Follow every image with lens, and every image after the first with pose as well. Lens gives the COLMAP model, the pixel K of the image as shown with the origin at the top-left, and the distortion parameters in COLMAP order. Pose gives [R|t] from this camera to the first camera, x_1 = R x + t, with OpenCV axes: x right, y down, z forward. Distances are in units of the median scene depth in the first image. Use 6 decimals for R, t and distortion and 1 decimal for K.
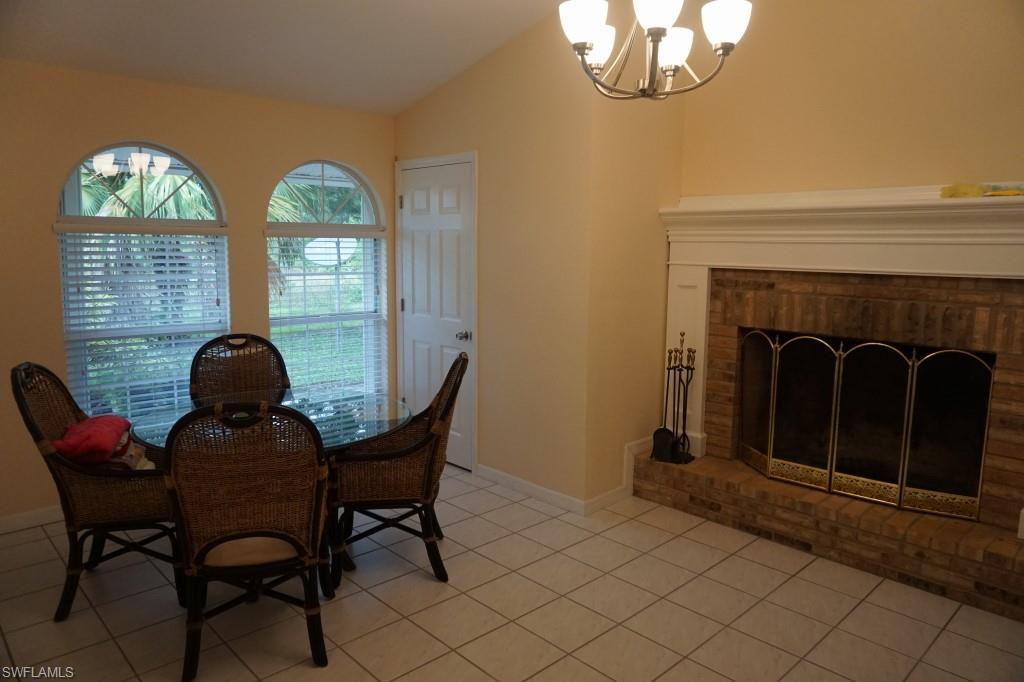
lens RADIAL K [[676.7, 0, 512.4], [0, 676.7, 340.8], [0, 0, 1]] dist [-0.043265, 0.003873]
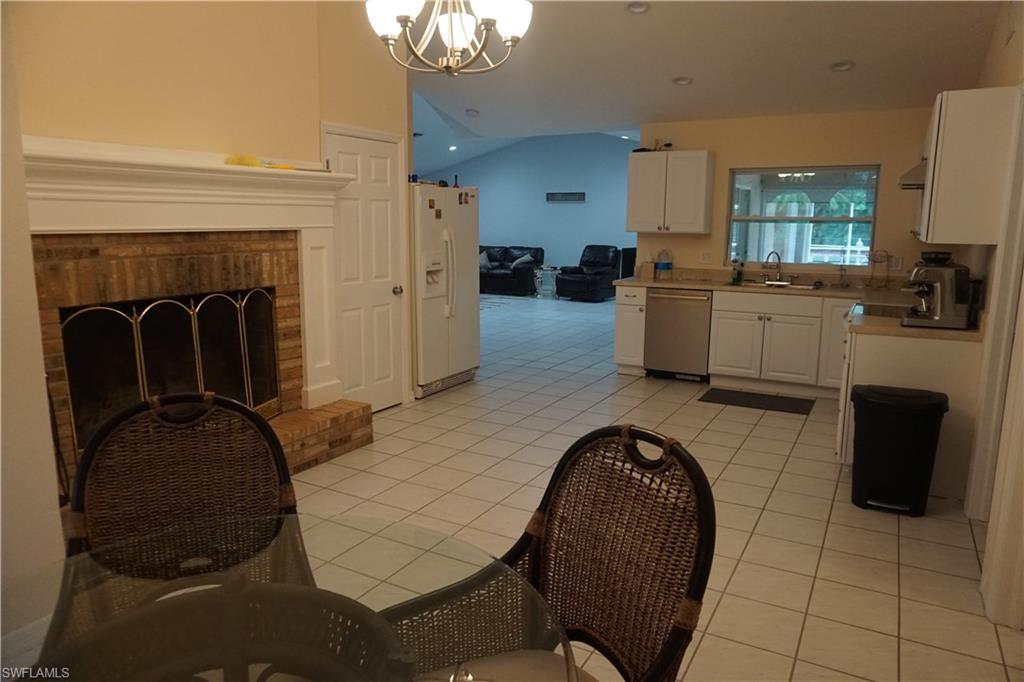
lens RADIAL K [[676.7, 0, 513.6], [0, 676.7, 343.7], [0, 0, 1]] dist [-0.043265, 0.003873]
pose [[-0.304823, -0.182169, 0.934825, -0.626463], [0.120272, 0.966317, 0.227523, -0.106166], [-0.944785, 0.181787, -0.272646, 0.821688]]
